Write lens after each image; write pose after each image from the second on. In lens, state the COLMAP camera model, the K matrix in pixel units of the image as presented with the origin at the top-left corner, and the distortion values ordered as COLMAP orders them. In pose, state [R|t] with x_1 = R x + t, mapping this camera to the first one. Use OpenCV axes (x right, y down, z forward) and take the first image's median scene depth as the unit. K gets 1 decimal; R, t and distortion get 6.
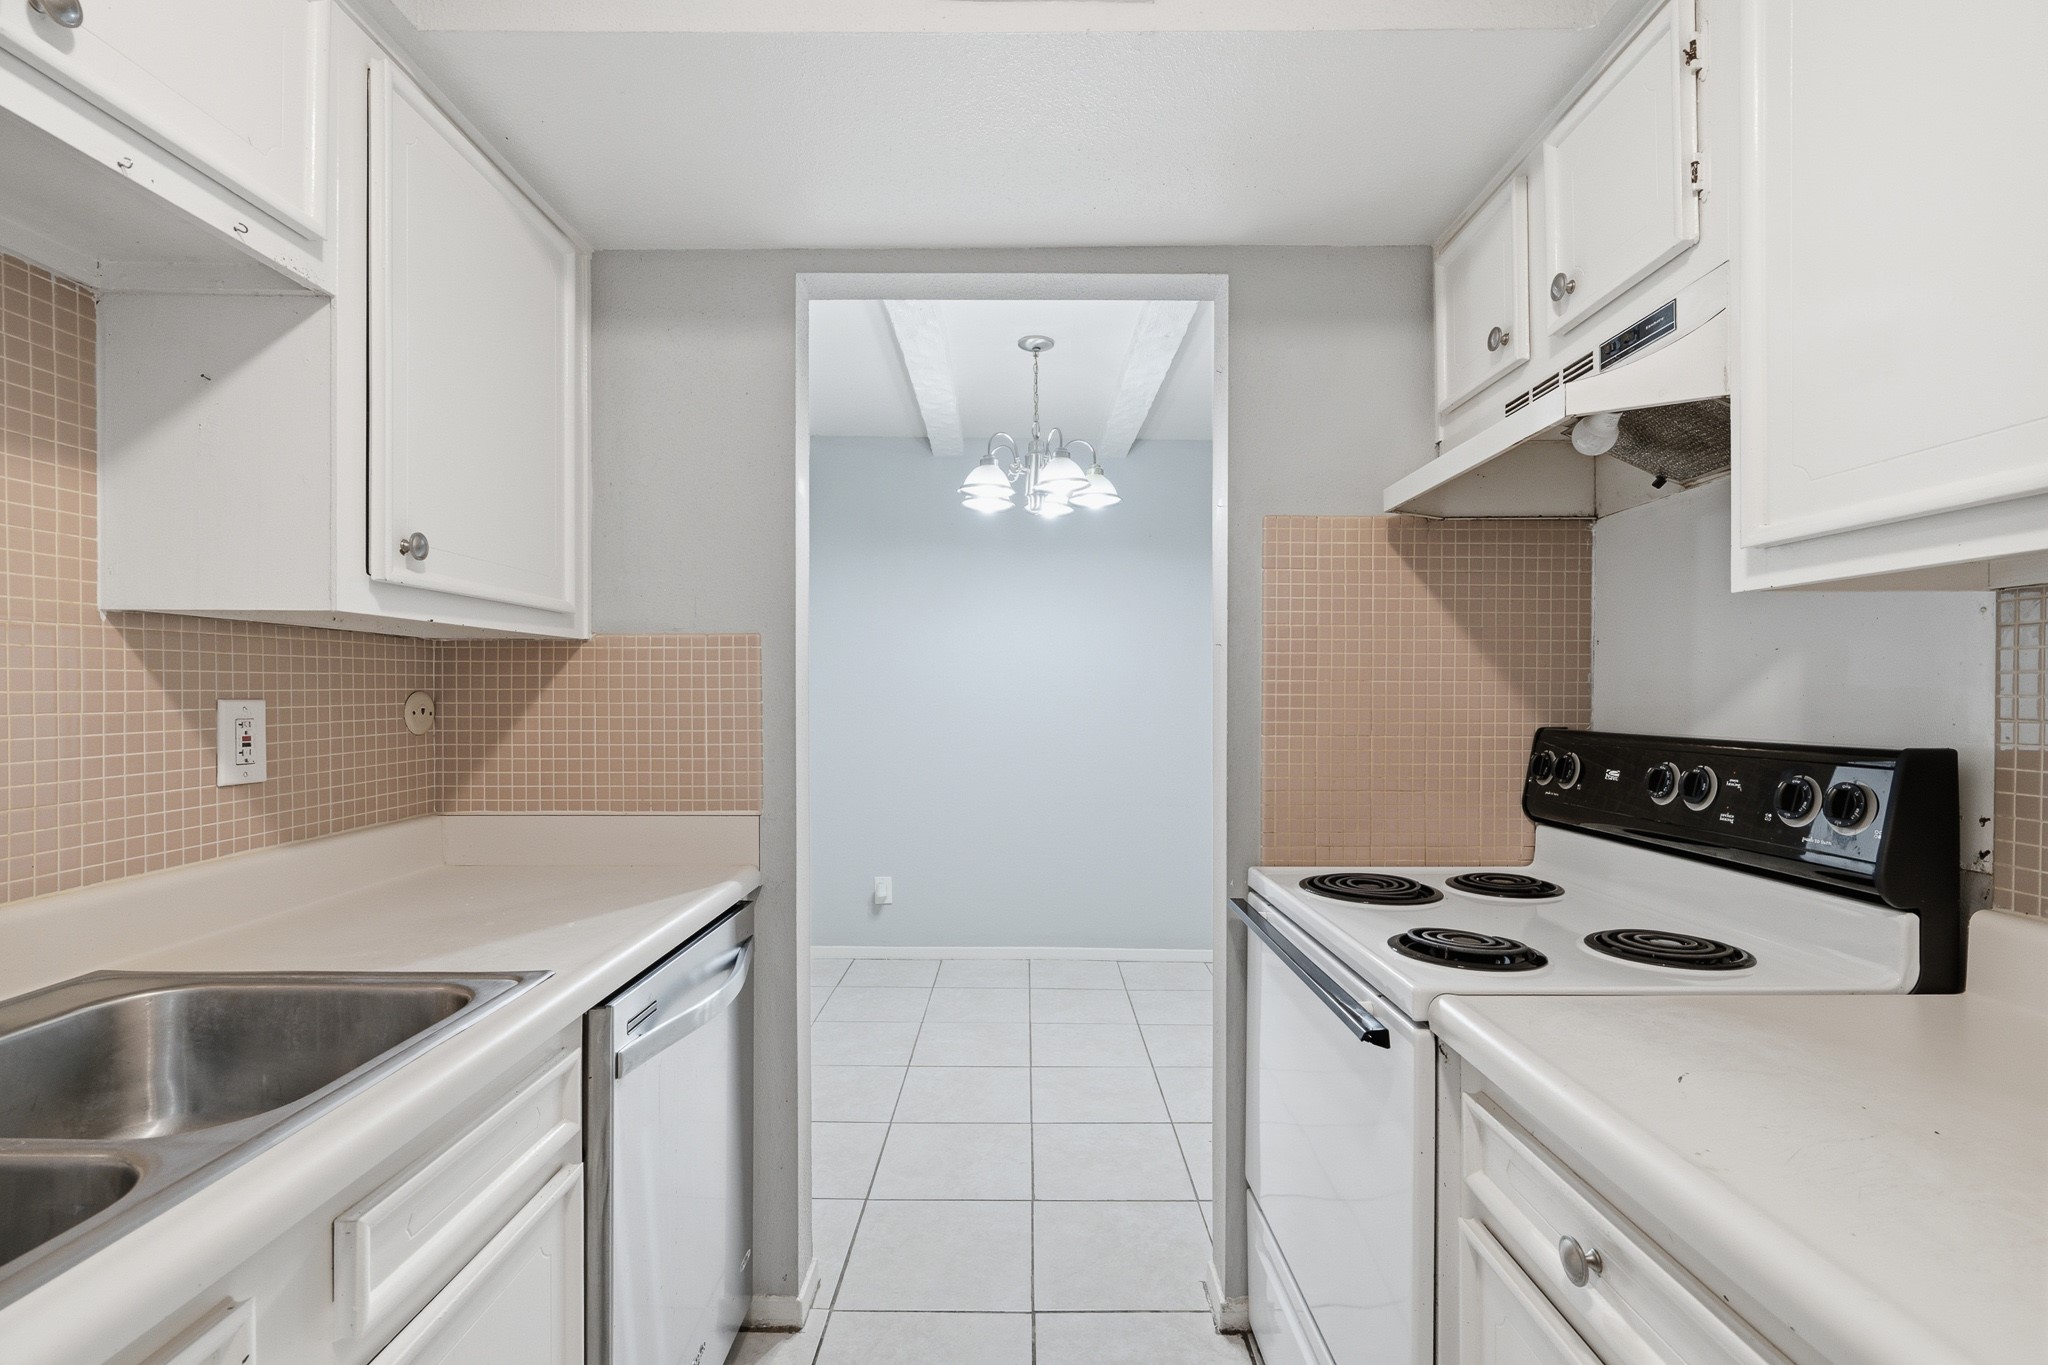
lens RADIAL K [[918.8, 0, 1022.4], [0, 918.8, 695.3], [0, 0, 1]] dist [-0.000533, -0.000064]
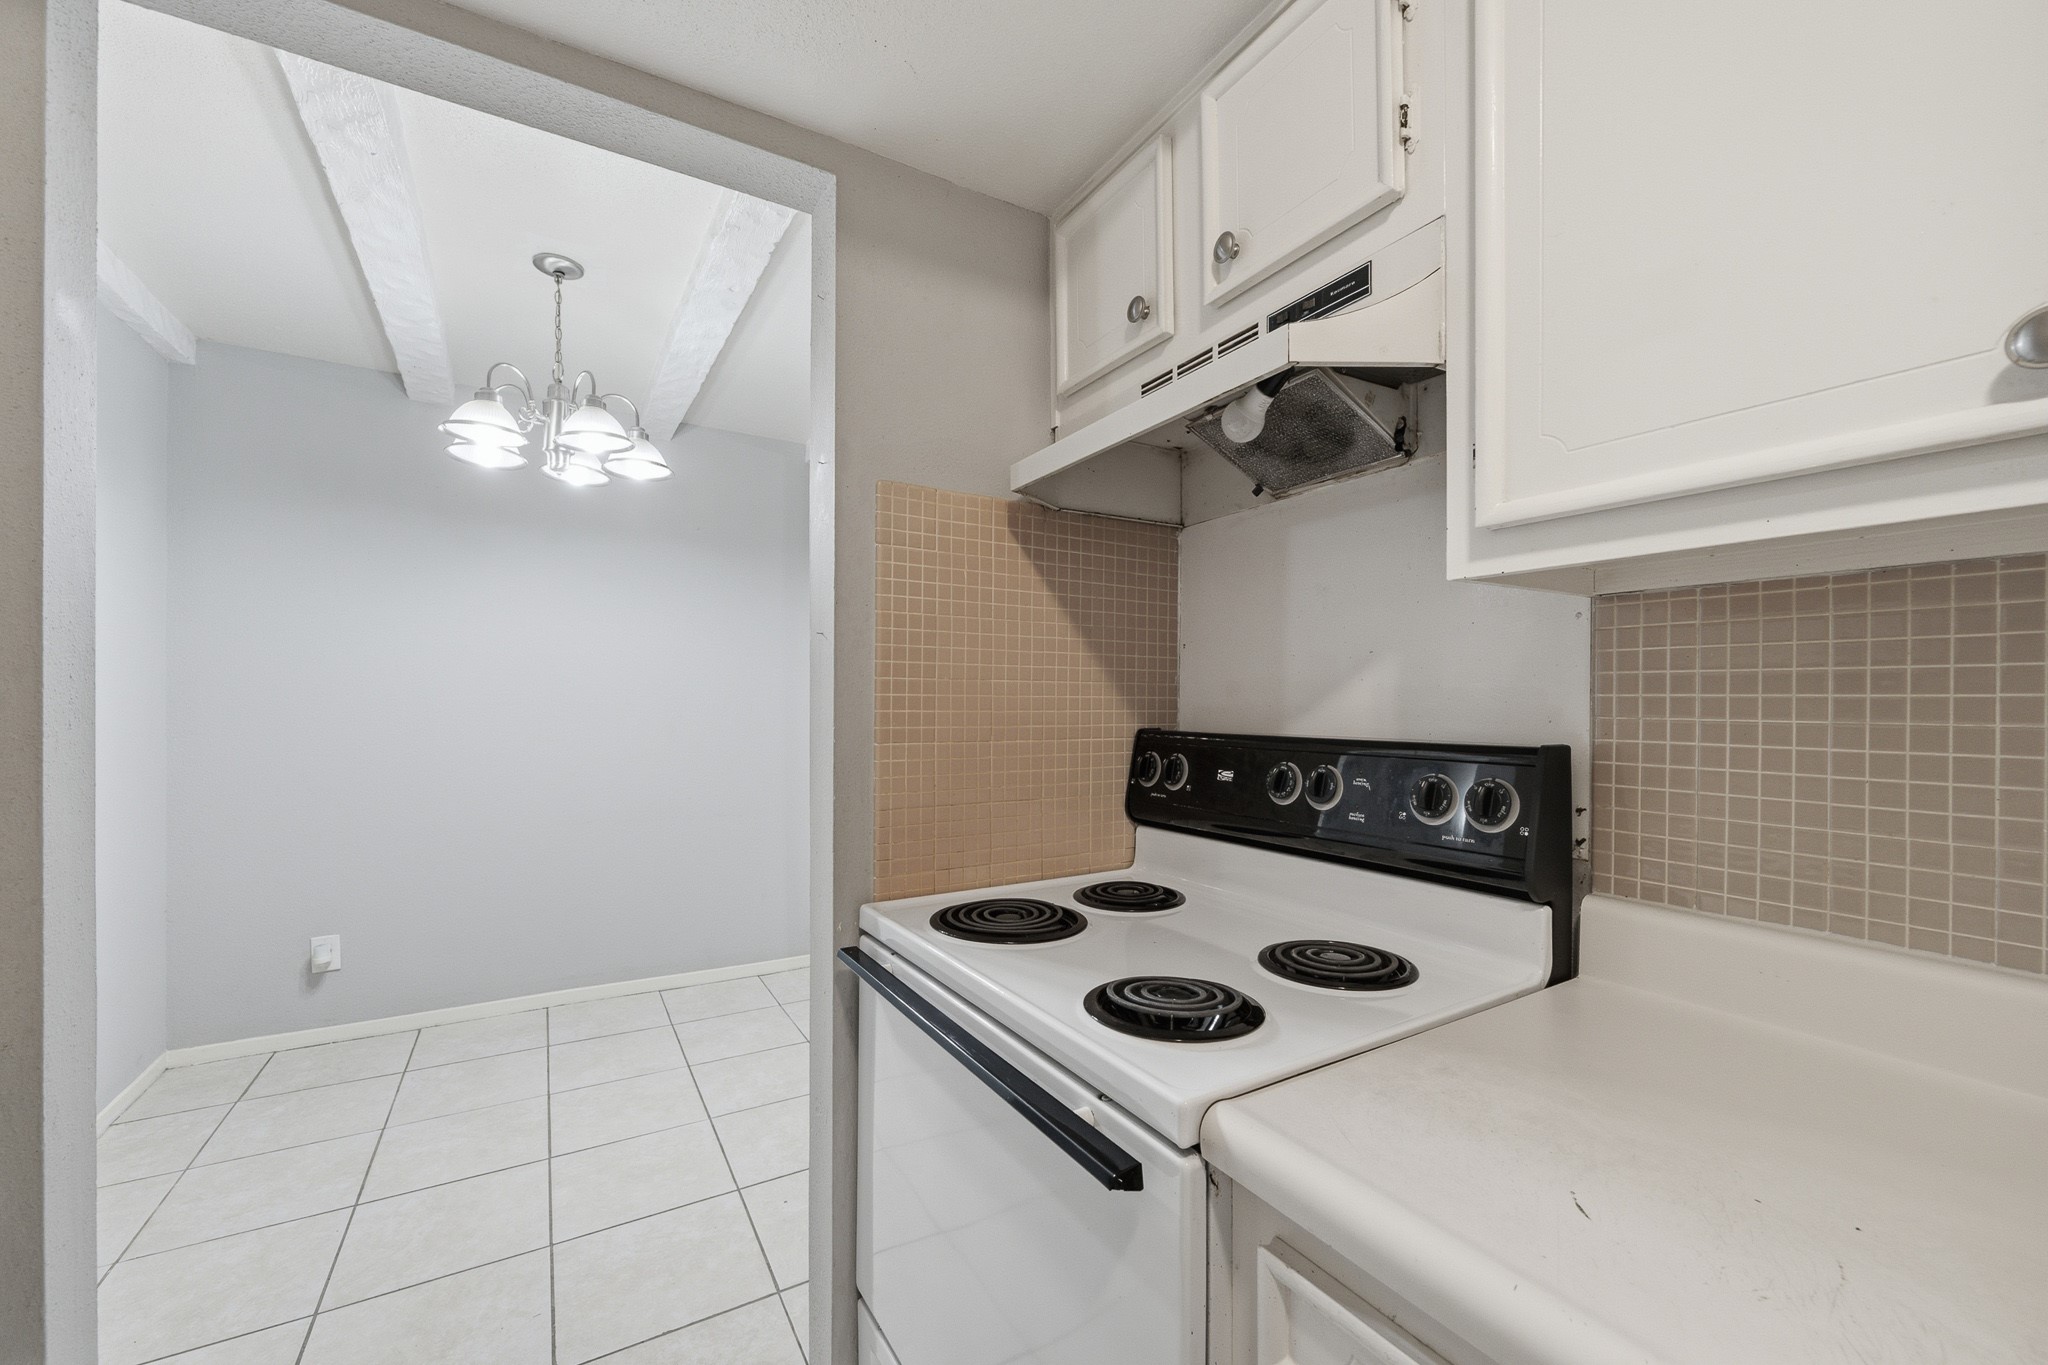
lens RADIAL K [[810.5, 0, 1026.2], [0, 810.5, 701.4], [0, 0, 1]] dist [-0.000320, 0.000015]
pose [[0.856859, 0.001181, 0.515549, 0.000426], [-0.001070, 0.999999, -0.000512, 0.006141], [-0.515549, -0.000113, 0.856860, 0.335011]]
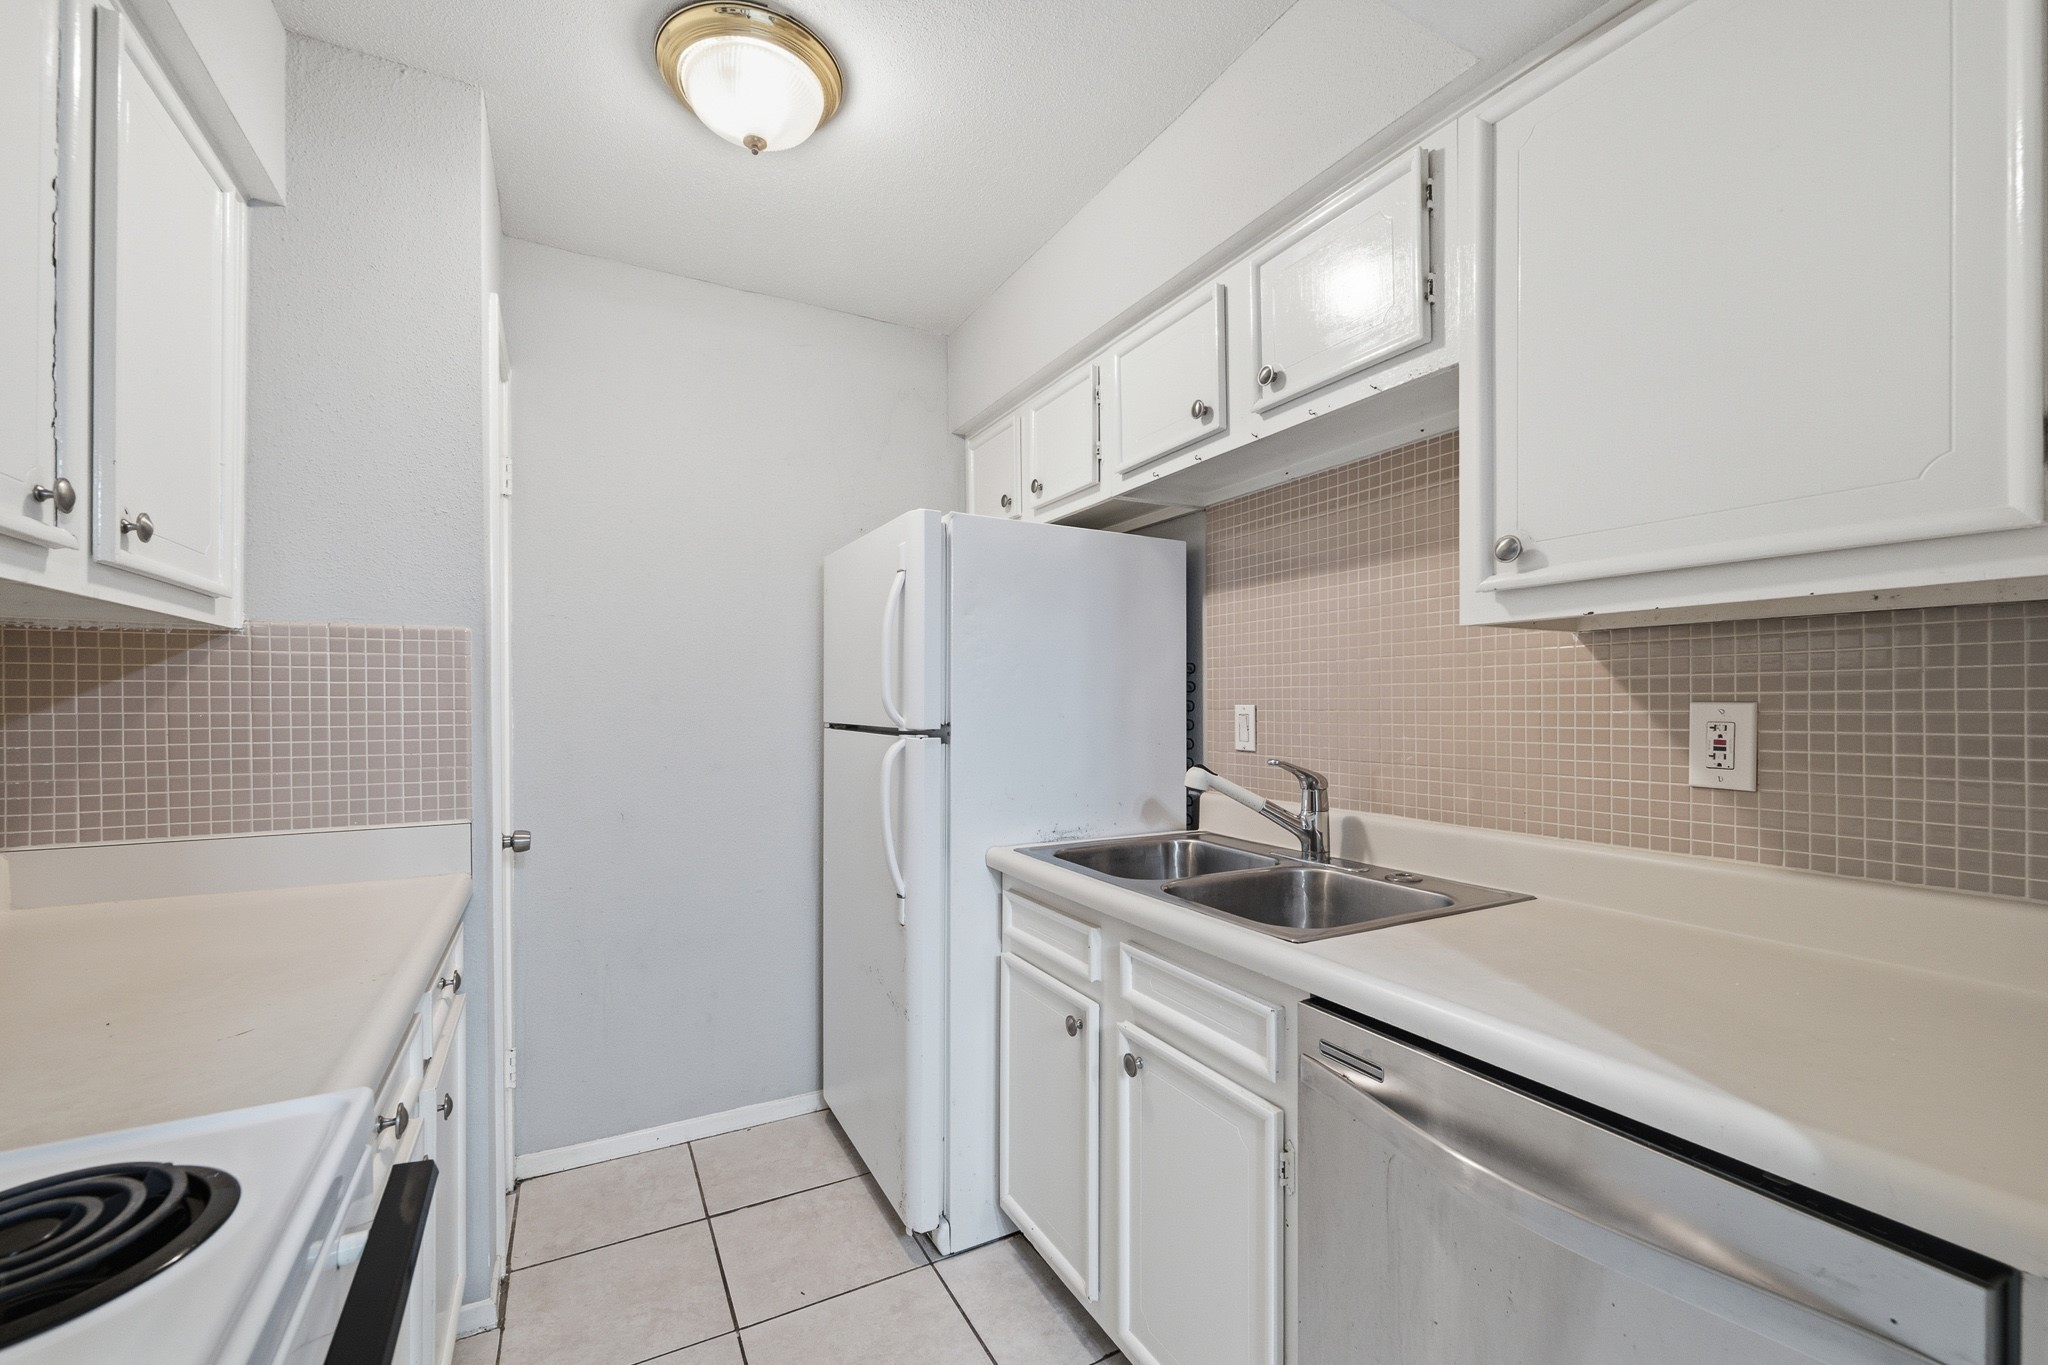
lens RADIAL K [[852.1, 0, 1021.2], [0, 852.1, 694.3], [0, 0, 1]] dist [0.000042, 0.000038]
pose [[-0.879328, 0.003412, -0.476204, 0.198416], [0.005137, 0.999984, -0.002321, -0.004700], [0.476188, -0.004488, -0.879332, 1.204461]]
